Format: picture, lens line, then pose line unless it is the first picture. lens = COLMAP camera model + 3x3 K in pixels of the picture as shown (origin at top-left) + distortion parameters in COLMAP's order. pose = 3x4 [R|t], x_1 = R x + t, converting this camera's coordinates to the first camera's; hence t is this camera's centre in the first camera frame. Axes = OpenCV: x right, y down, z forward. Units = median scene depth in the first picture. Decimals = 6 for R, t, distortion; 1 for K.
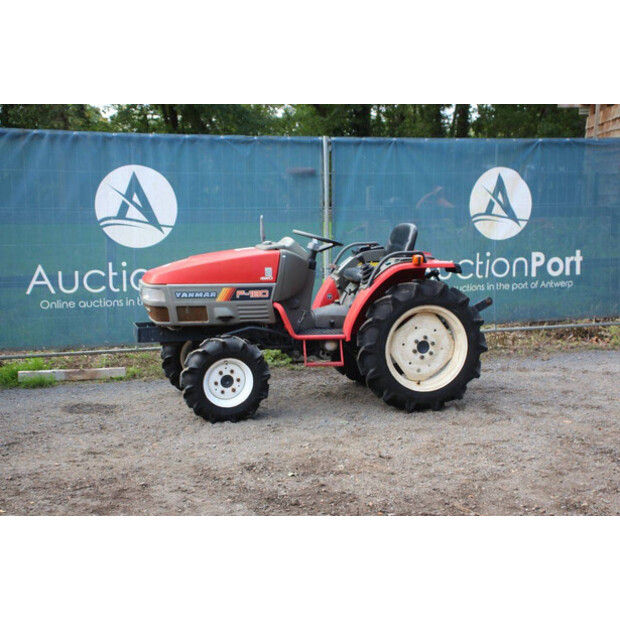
lens RADIAL K [[1148.6, 0, 319.8], [0, 1148.6, 289.1], [0, 0, 1]] dist [0.273469, 0.000000]
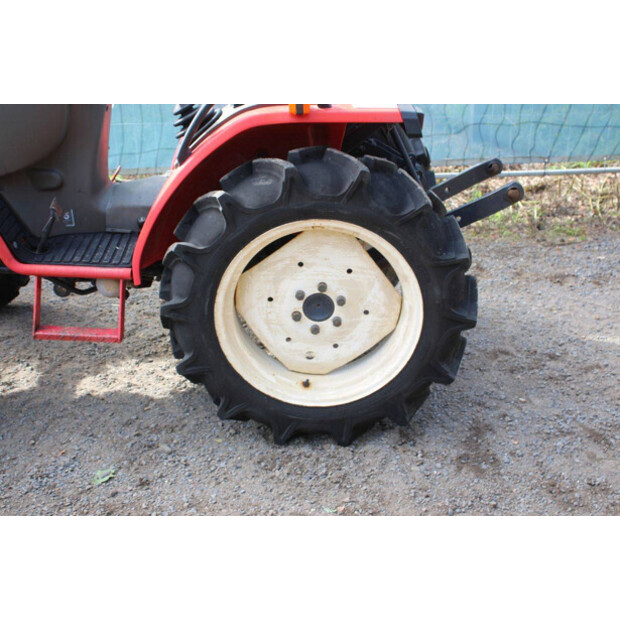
lens RADIAL K [[975.6, 0, 308.7], [0, 975.6, 314.4], [0, 0, 1]] dist [0.143461, 0.000000]
pose [[0.957235, 0.111313, -0.267042, 0.183824], [-0.018314, 0.944483, 0.328049, -0.065895], [0.288733, -0.309130, 0.906130, 0.674726]]
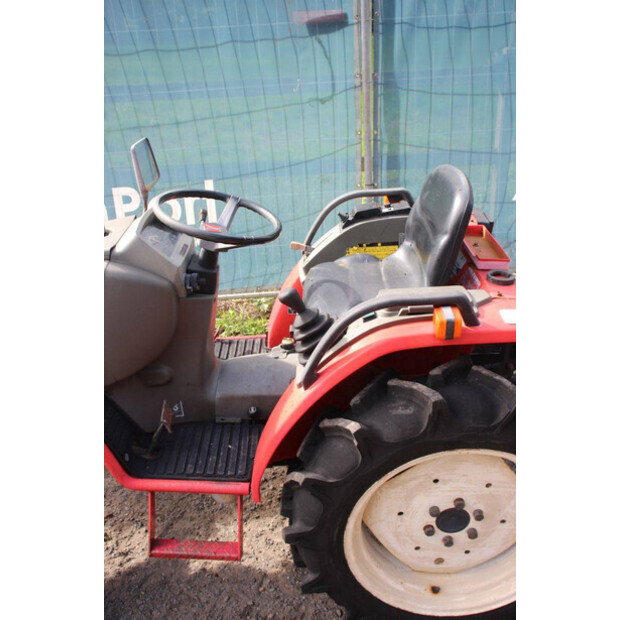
lens RADIAL K [[642.0, 0, 309.9], [0, 642.0, 311.5], [0, 0, 1]] dist [-0.038684, 0.000000]
pose [[0.958944, 0.085472, -0.270410, 0.096233], [0.014971, 0.936916, 0.349233, -0.093824], [0.283202, -0.338943, 0.897170, 0.819176]]
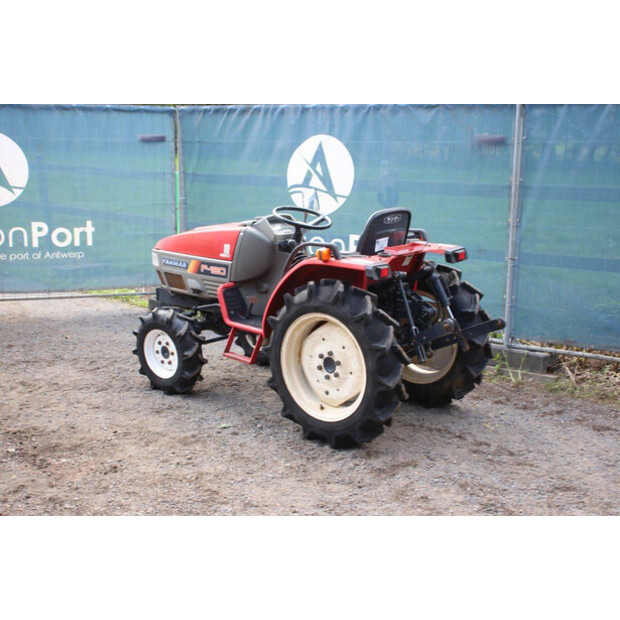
lens RADIAL K [[836.6, 0, 305.7], [0, 836.6, 308.0], [0, 0, 1]] dist [0.100591, 0.000000]
pose [[0.531376, 0.165542, -0.830804, 0.554106], [-0.090636, 0.986201, 0.138536, -0.066558], [0.842273, 0.001686, 0.539048, 0.680300]]
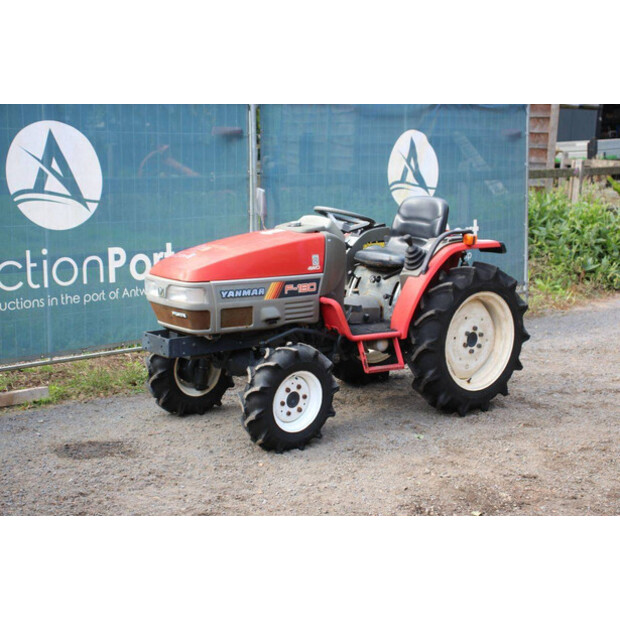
lens RADIAL K [[1148.6, 0, 349.7], [0, 1148.6, 301.4], [0, 0, 1]] dist [0.273469, 0.000000]
pose [[0.908031, -0.050608, 0.415834, -0.357236], [0.030263, 0.998007, 0.055377, -0.029655], [-0.417808, -0.037699, 0.907753, 0.249745]]
